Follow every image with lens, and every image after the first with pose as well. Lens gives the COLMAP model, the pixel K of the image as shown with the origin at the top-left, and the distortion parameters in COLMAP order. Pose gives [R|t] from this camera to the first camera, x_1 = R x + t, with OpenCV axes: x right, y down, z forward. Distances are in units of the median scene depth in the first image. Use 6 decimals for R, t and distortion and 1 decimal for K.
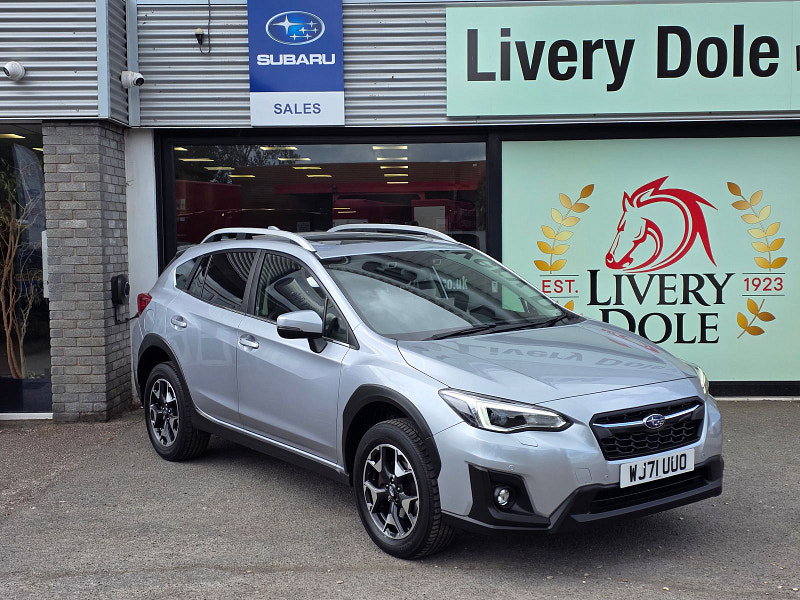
lens RADIAL K [[1115.3, 0, 405.4], [0, 1115.3, 297.7], [0, 0, 1]] dist [0.119022, -0.147886]
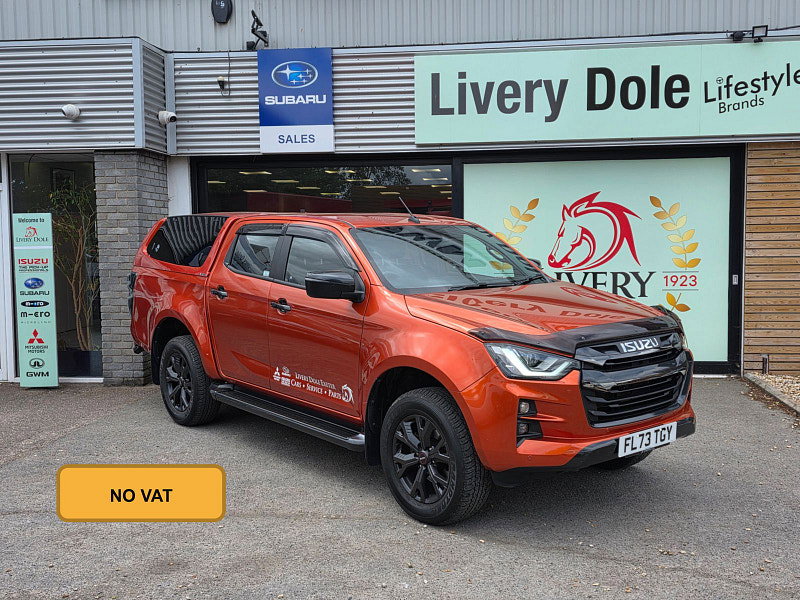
lens RADIAL K [[855.6, 0, 410.5], [0, 855.6, 295.1], [0, 0, 1]] dist [0.097975, -0.110149]
pose [[0.994632, 0.007463, -0.103205, 0.131596], [-0.006483, 0.999931, 0.009833, -0.004063], [0.103271, -0.009111, 0.994612, 0.052766]]
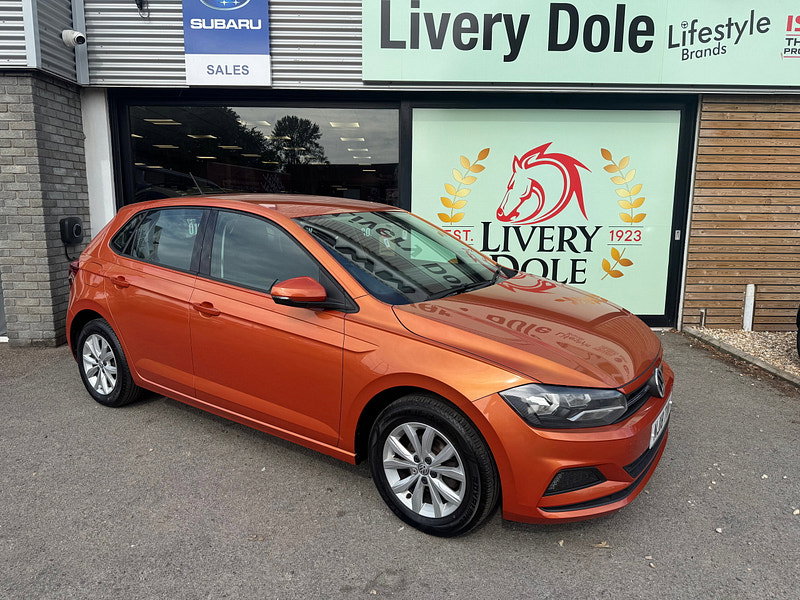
lens RADIAL K [[565.6, 0, 398.7], [0, 565.6, 298.4], [0, 0, 1]] dist [0.023862, -0.027167]
pose [[0.999554, 0.014970, 0.025842, 0.062408], [-0.017617, 0.994268, 0.105451, -0.005320], [-0.024115, -0.105859, 0.994089, 0.409054]]
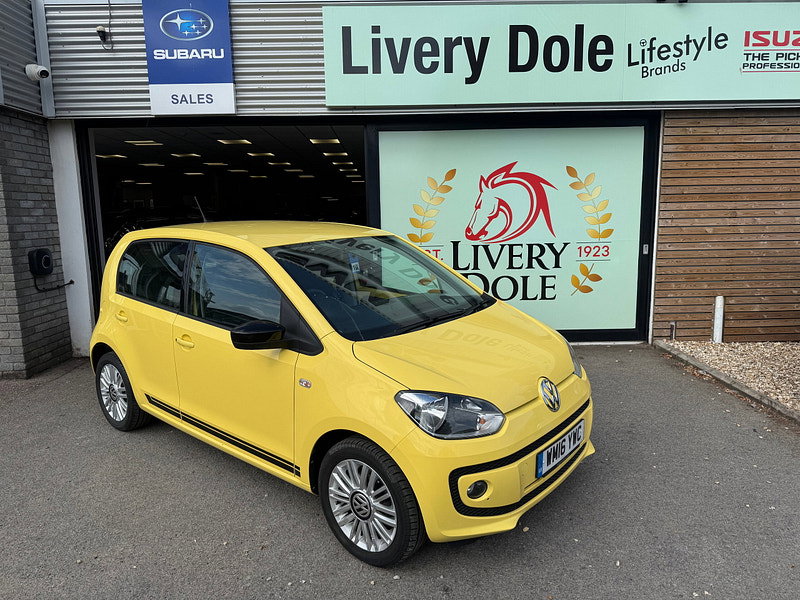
lens RADIAL K [[563.5, 0, 397.9], [0, 563.5, 301.6], [0, 0, 1]] dist [0.048384, -0.061321]
pose [[0.999567, -0.010950, 0.027312, 0.092494], [0.008204, 0.995083, 0.098706, -0.021129], [-0.028259, -0.098439, 0.994742, 0.405951]]
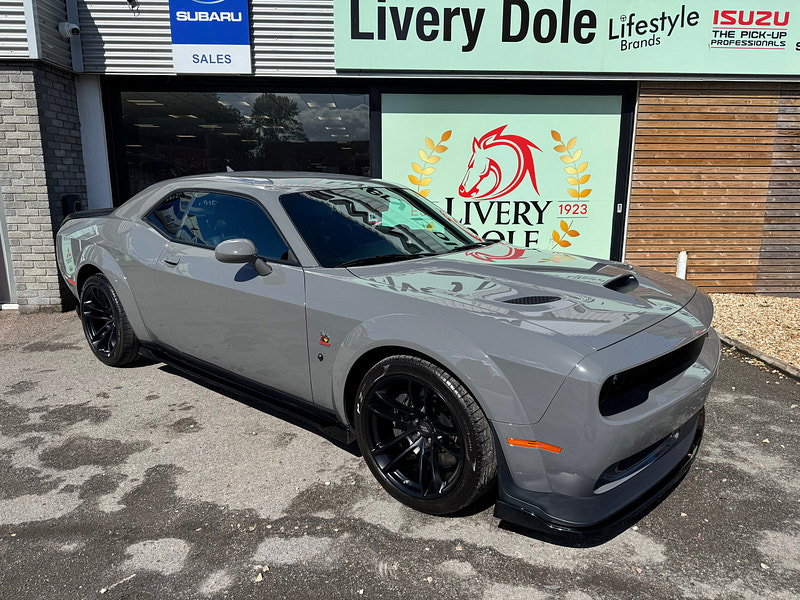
lens RADIAL K [[563.5, 0, 397.9], [0, 563.5, 301.6], [0, 0, 1]] dist [0.048384, -0.061321]
pose [[0.998449, 0.002740, 0.055599, 0.072967], [-0.010925, 0.989011, 0.147440, -0.000474], [-0.054584, -0.147819, 0.987507, 0.335682]]
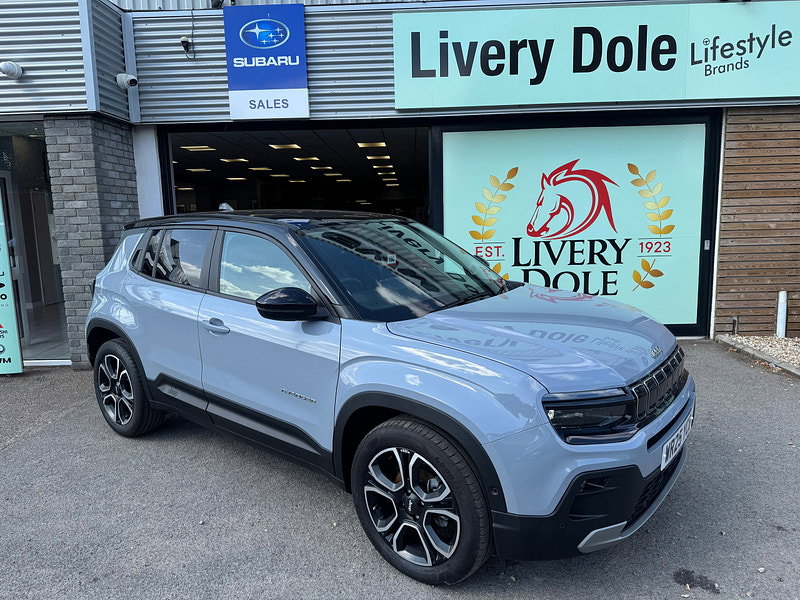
lens RADIAL K [[565.6, 0, 398.7], [0, 565.6, 298.4], [0, 0, 1]] dist [0.023862, -0.027167]
pose [[0.999790, -0.011501, -0.016986, 0.048934], [0.012926, 0.996181, 0.086354, -0.013994], [0.015928, -0.086555, 0.996120, 0.385476]]
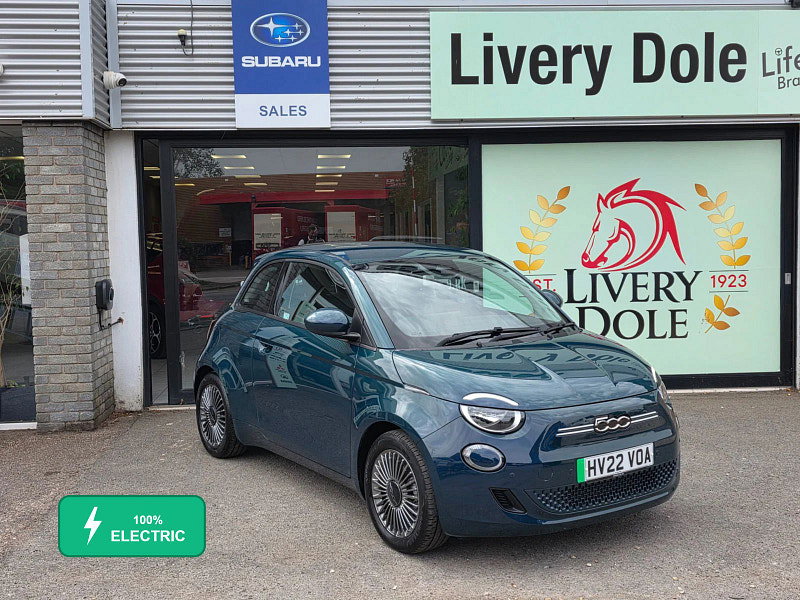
lens RADIAL K [[969.0, 0, 398.3], [0, 969.0, 294.2], [0, 0, 1]] dist [0.086064, -0.052081]
pose [[0.995415, -0.013419, 0.094701, -0.078571], [0.013262, 0.999909, 0.002291, -0.006112], [-0.094723, -0.001025, 0.995503, 0.127012]]
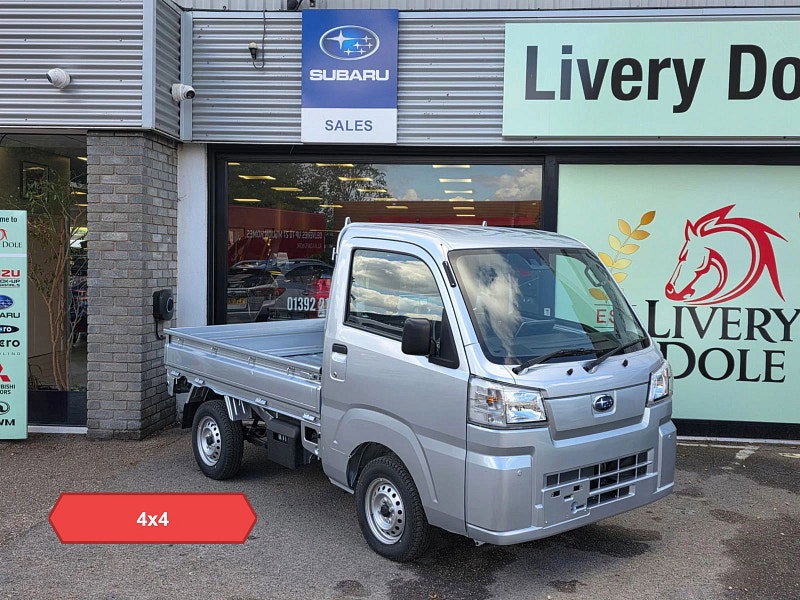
lens RADIAL K [[888.0, 0, 409.9], [0, 888.0, 294.5], [0, 0, 1]] dist [0.105841, -0.159025]
pose [[0.996748, 0.032871, -0.073574, 0.018687], [-0.034197, 0.999273, -0.016840, -0.010304], [0.072967, 0.019301, 0.997148, 0.232017]]
